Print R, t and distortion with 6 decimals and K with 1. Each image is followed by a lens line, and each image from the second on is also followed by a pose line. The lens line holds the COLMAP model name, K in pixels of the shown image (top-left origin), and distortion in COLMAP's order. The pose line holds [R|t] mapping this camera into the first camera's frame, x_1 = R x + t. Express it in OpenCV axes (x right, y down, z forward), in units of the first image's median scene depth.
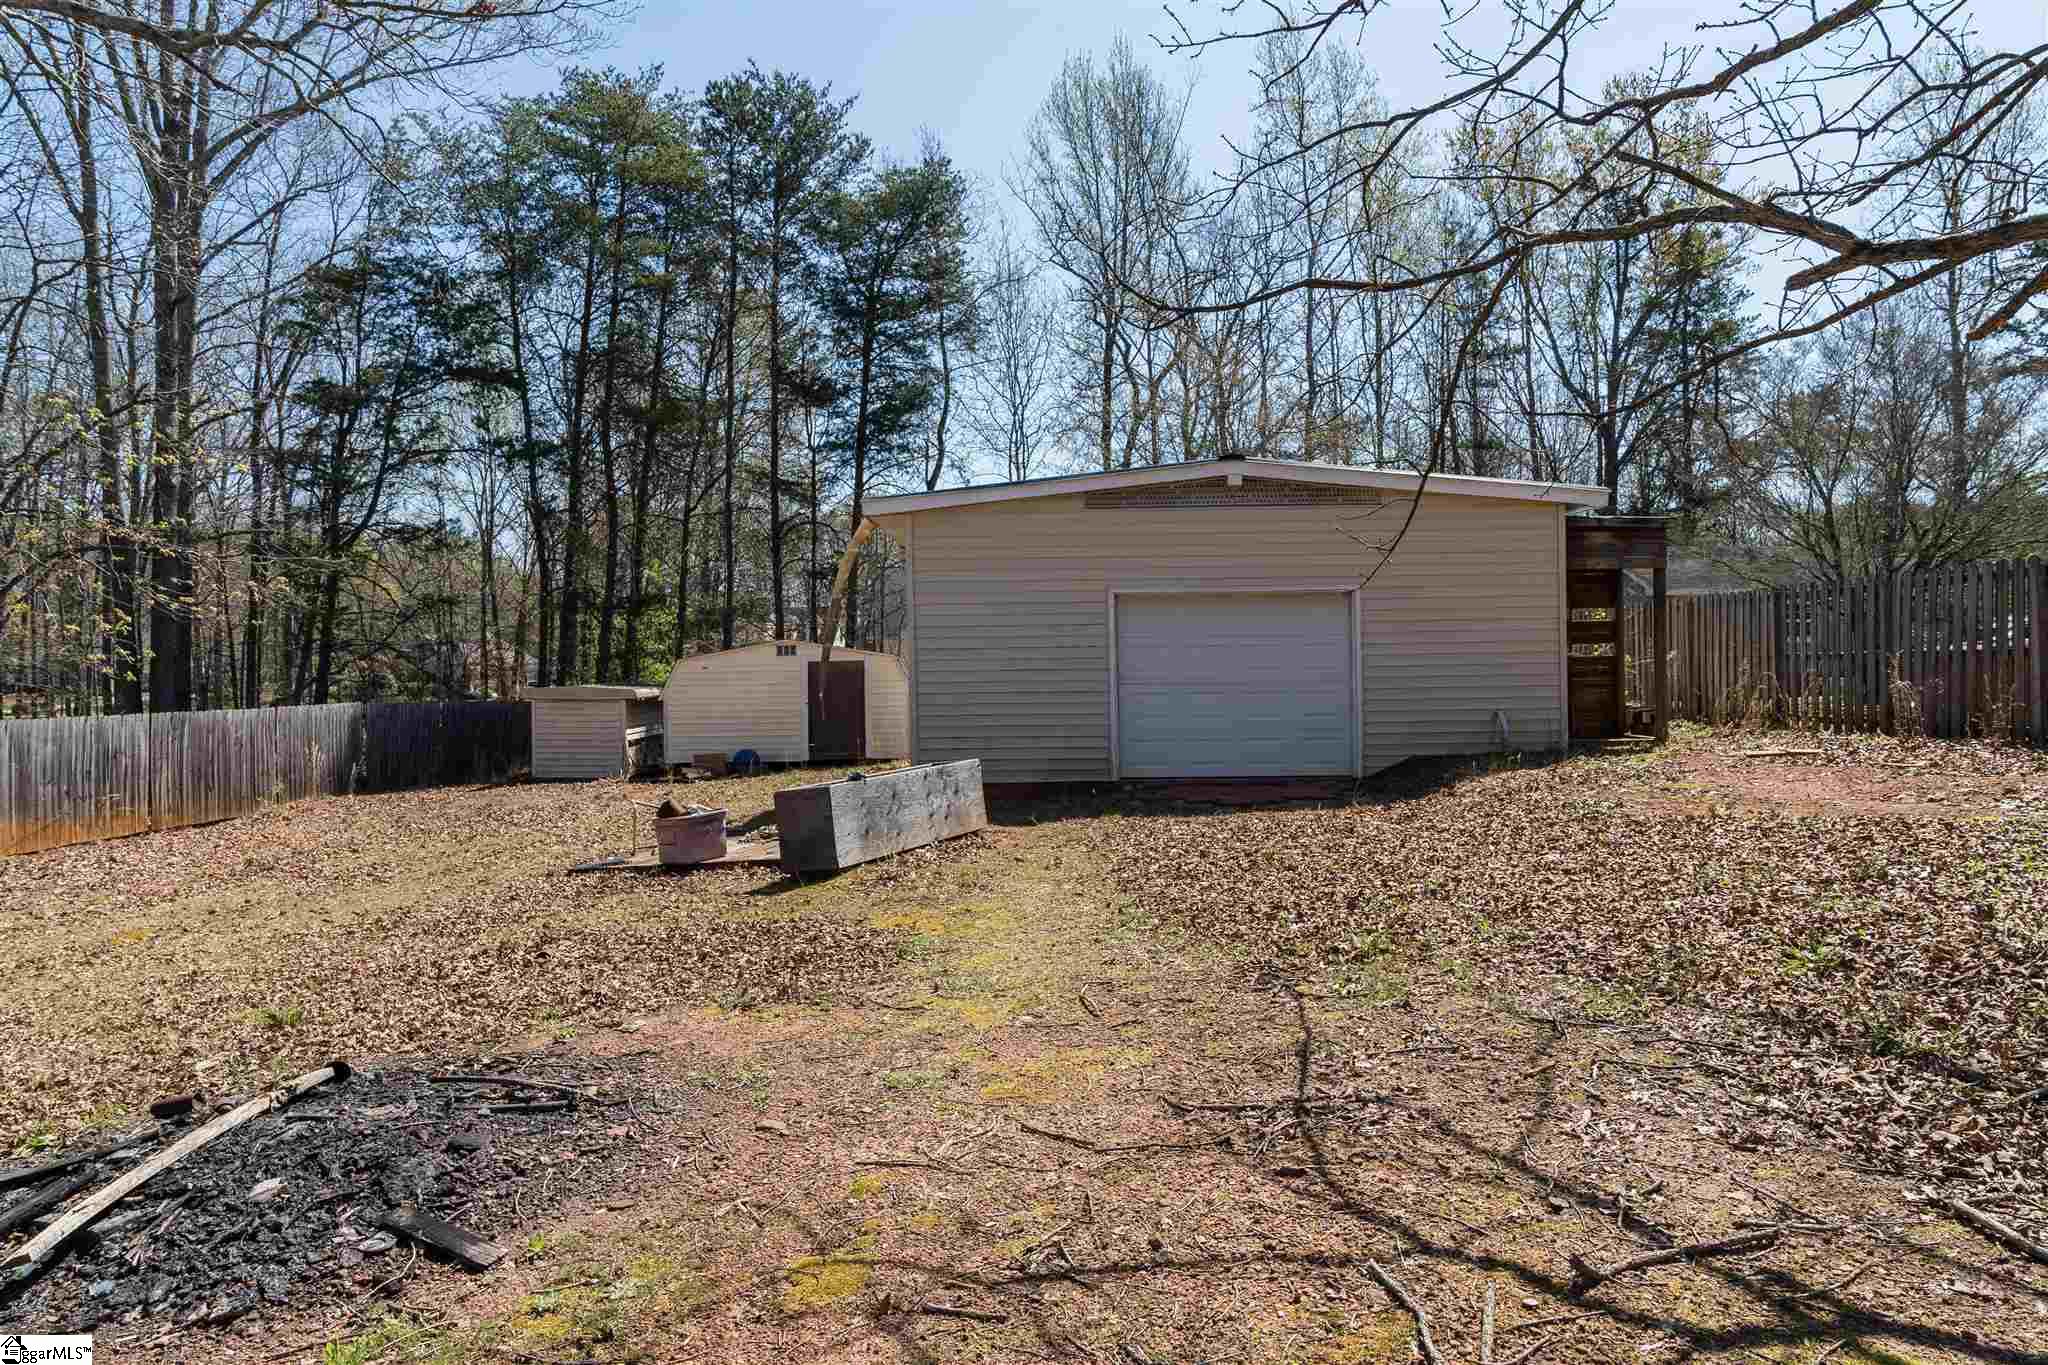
lens RADIAL K [[1388.0, 0, 1024.0], [0, 1388.0, 682.5], [0, 0, 1]] dist [-0.037047, 0.026557]
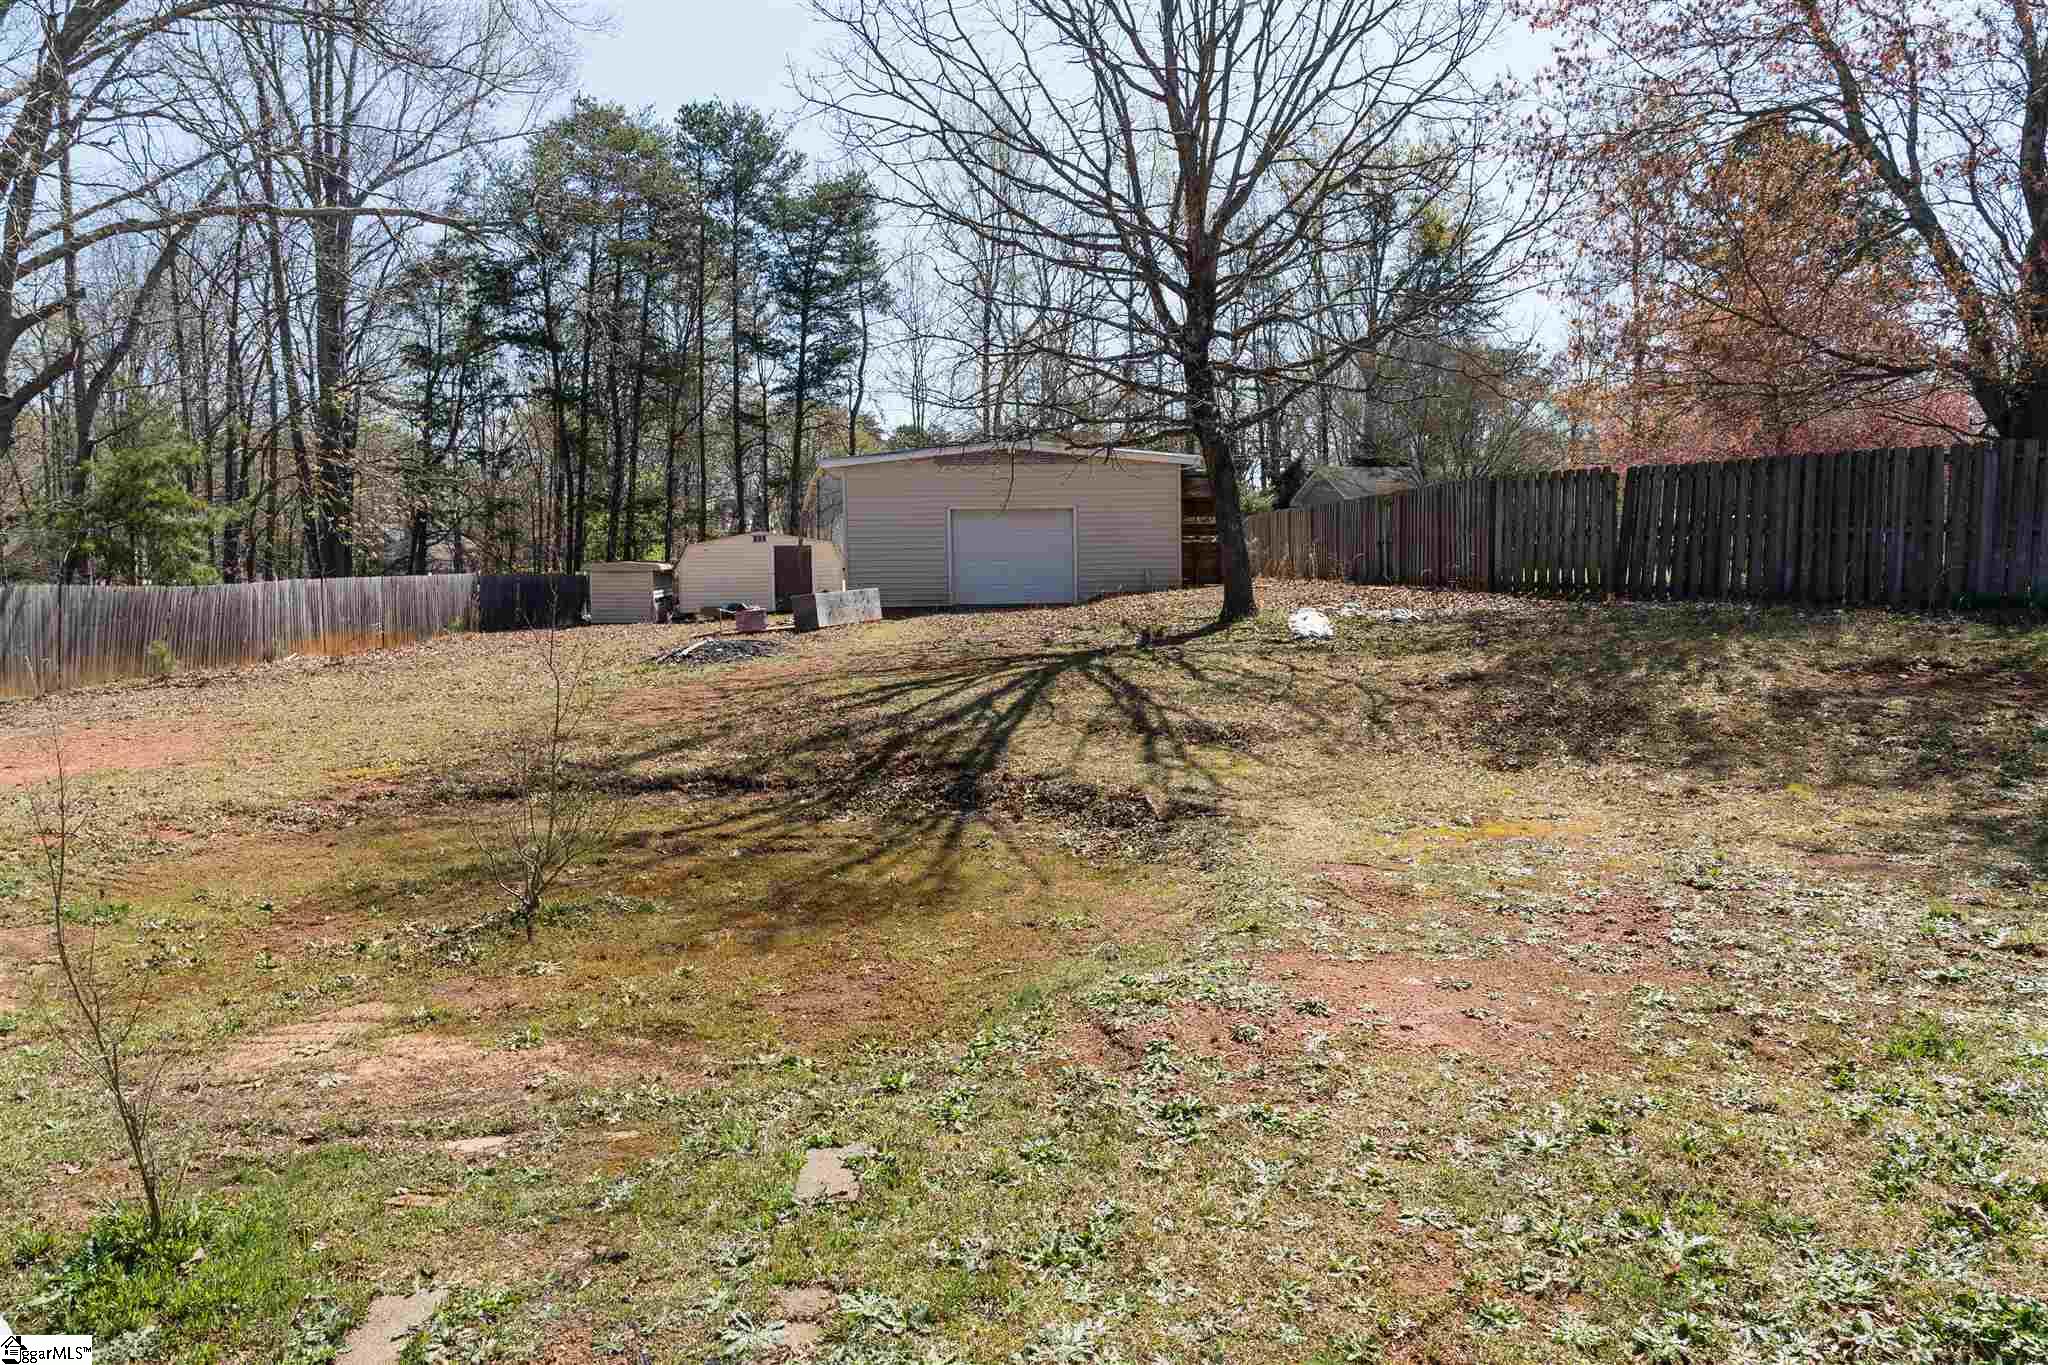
lens RADIAL K [[1388.0, 0, 1024.0], [0, 1388.0, 682.5], [0, 0, 1]] dist [-0.037047, 0.026557]
pose [[0.998473, -0.002451, 0.055183, 0.023954], [-0.001849, 0.996971, 0.077747, 0.010875], [-0.055207, -0.077730, 0.995445, -0.381156]]
